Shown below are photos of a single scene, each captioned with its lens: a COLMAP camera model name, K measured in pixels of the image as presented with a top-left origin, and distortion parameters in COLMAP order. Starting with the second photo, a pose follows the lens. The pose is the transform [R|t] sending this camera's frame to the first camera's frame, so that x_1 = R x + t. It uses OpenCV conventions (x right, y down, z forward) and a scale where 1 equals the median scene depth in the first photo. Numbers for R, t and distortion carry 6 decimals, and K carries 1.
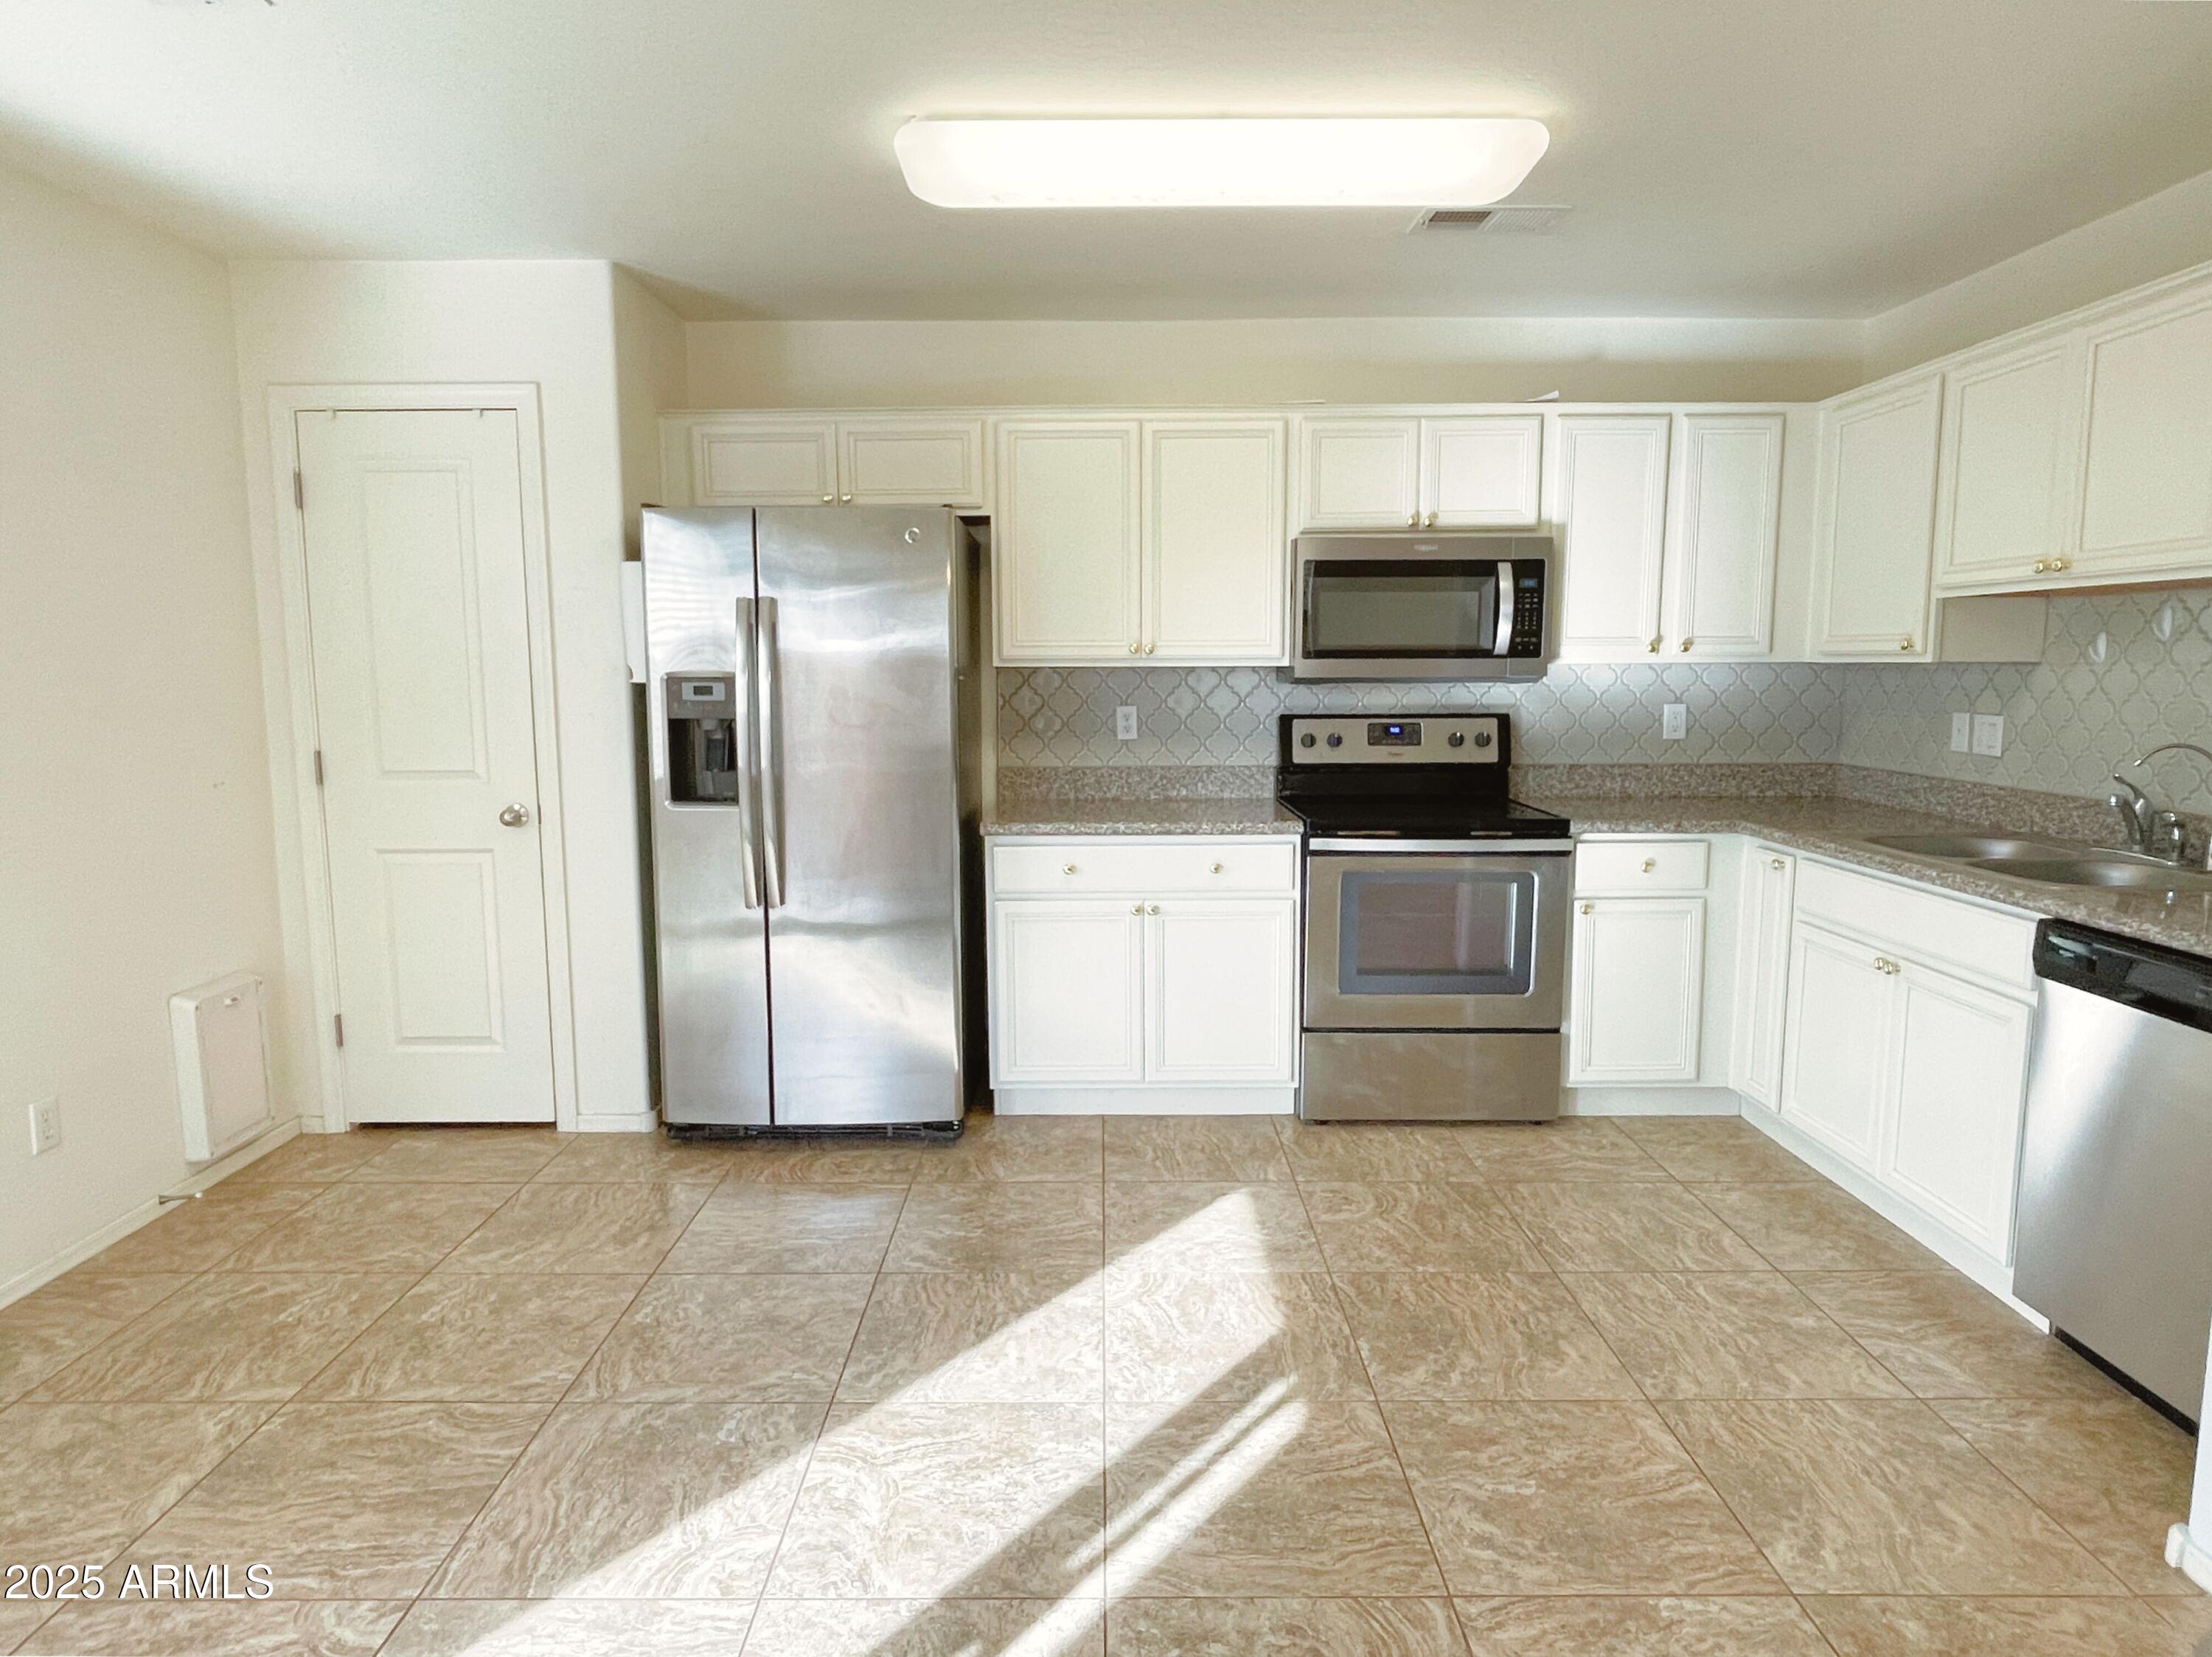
lens RADIAL K [[1273.6, 0, 1099.5], [0, 1273.6, 825.1], [0, 0, 1]] dist [0.007447, -0.017810]
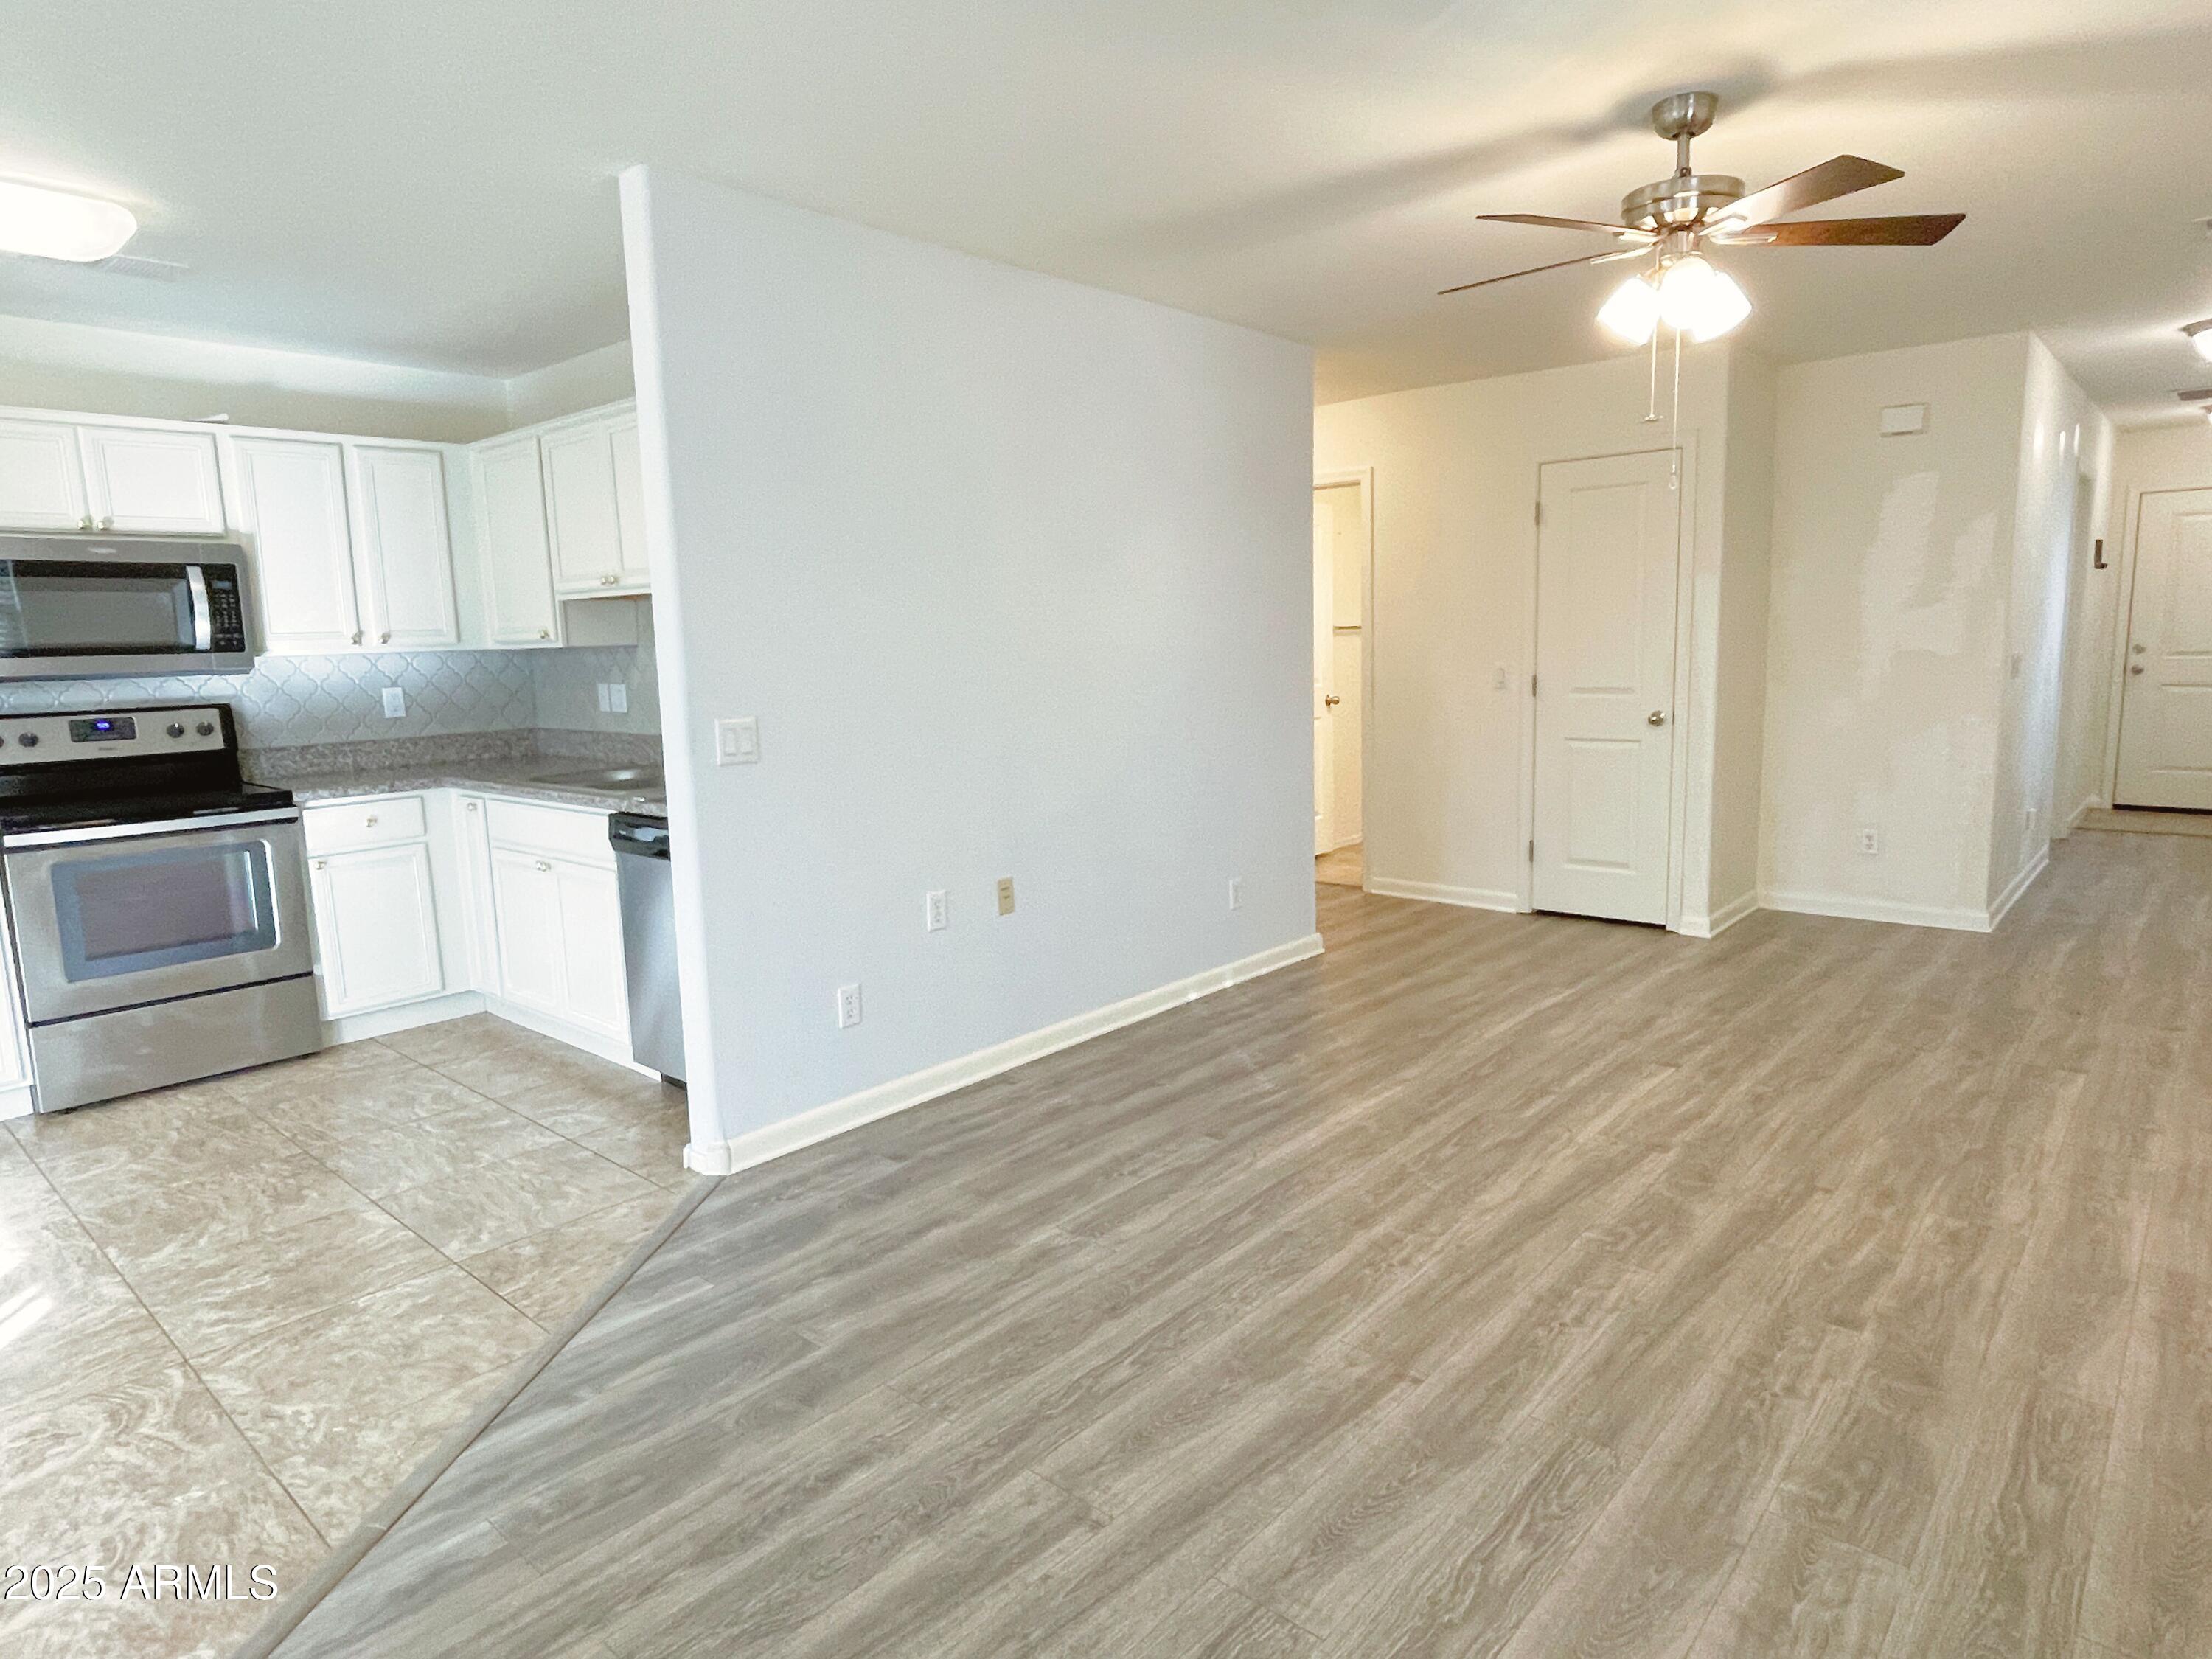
lens RADIAL K [[1297.5, 0, 1105.7], [0, 1297.5, 821.3], [0, 0, 1]] dist [-0.011508, 0.013097]
pose [[0.668807, -0.123704, 0.733072, -0.002228], [0.120726, 0.991043, 0.057094, 0.045123], [-0.733568, 0.050316, 0.677751, -0.337424]]
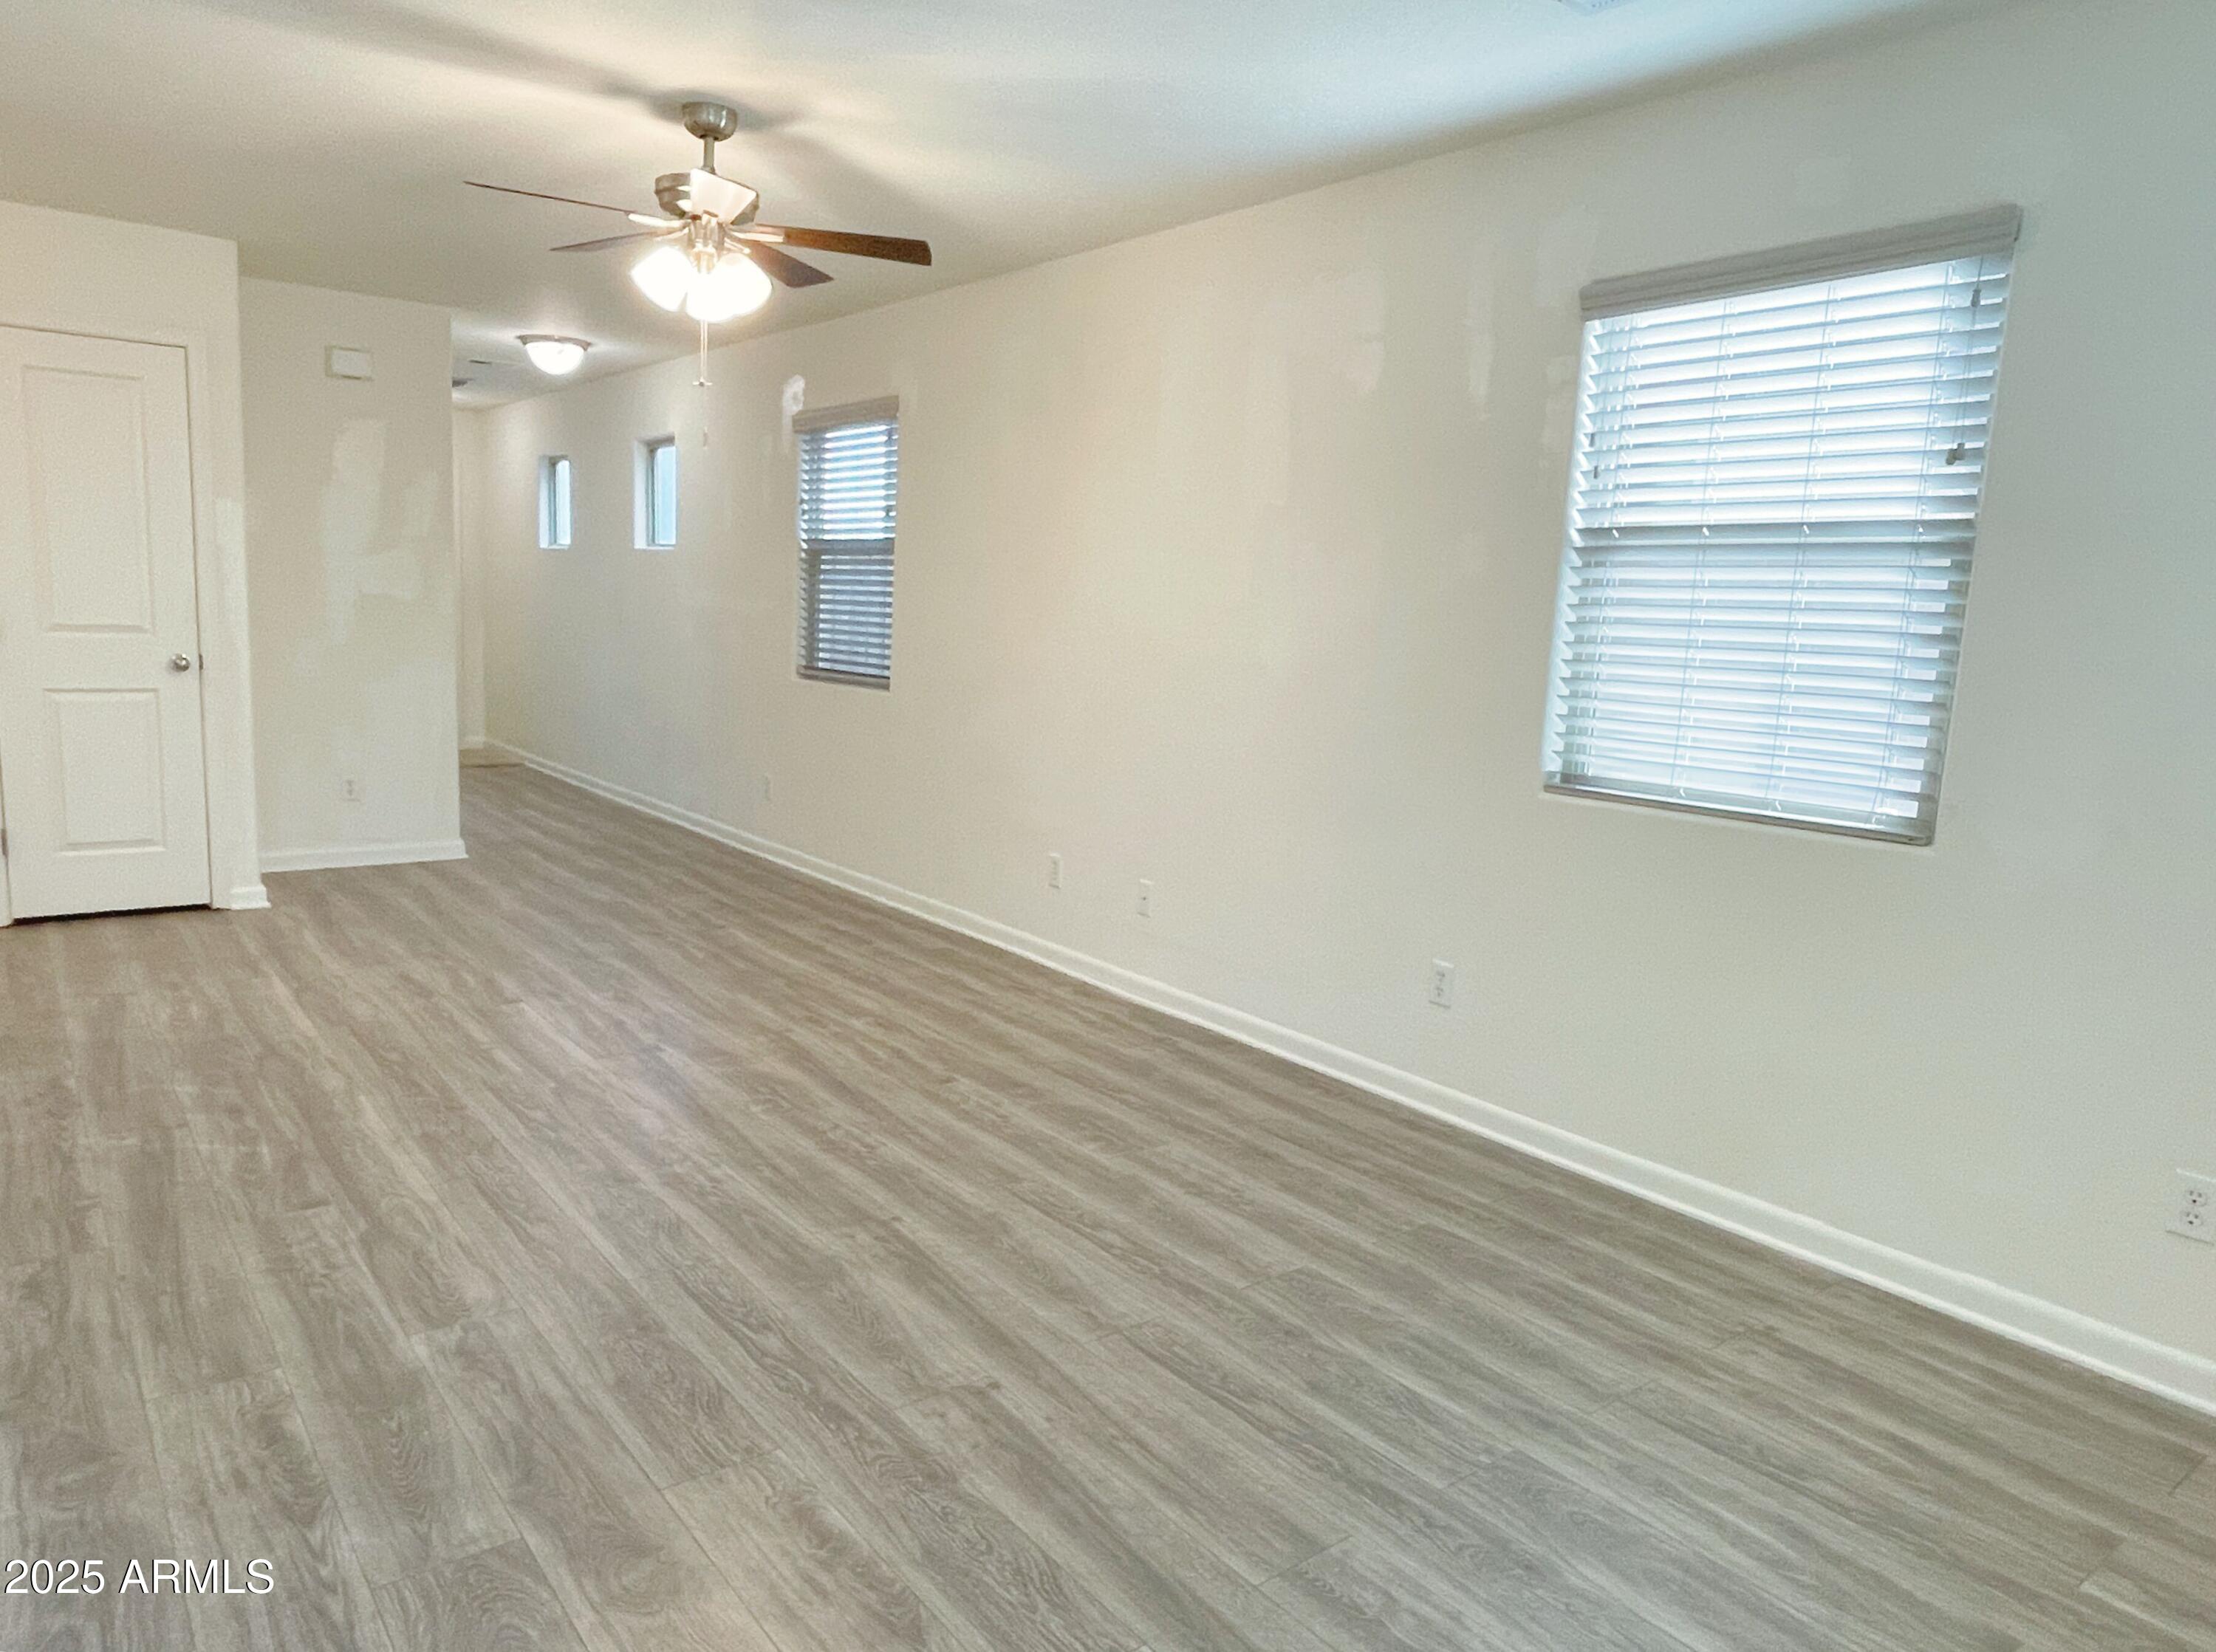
lens RADIAL K [[1443.4, 0, 1112.5], [0, 1443.4, 815.6], [0, 0, 1]] dist [0.005968, -0.003010]
pose [[-0.612490, -0.140057, 0.777972, -0.154643], [0.058681, 0.973407, 0.221440, -0.027767], [-0.788297, 0.181282, -0.587983, 0.365723]]
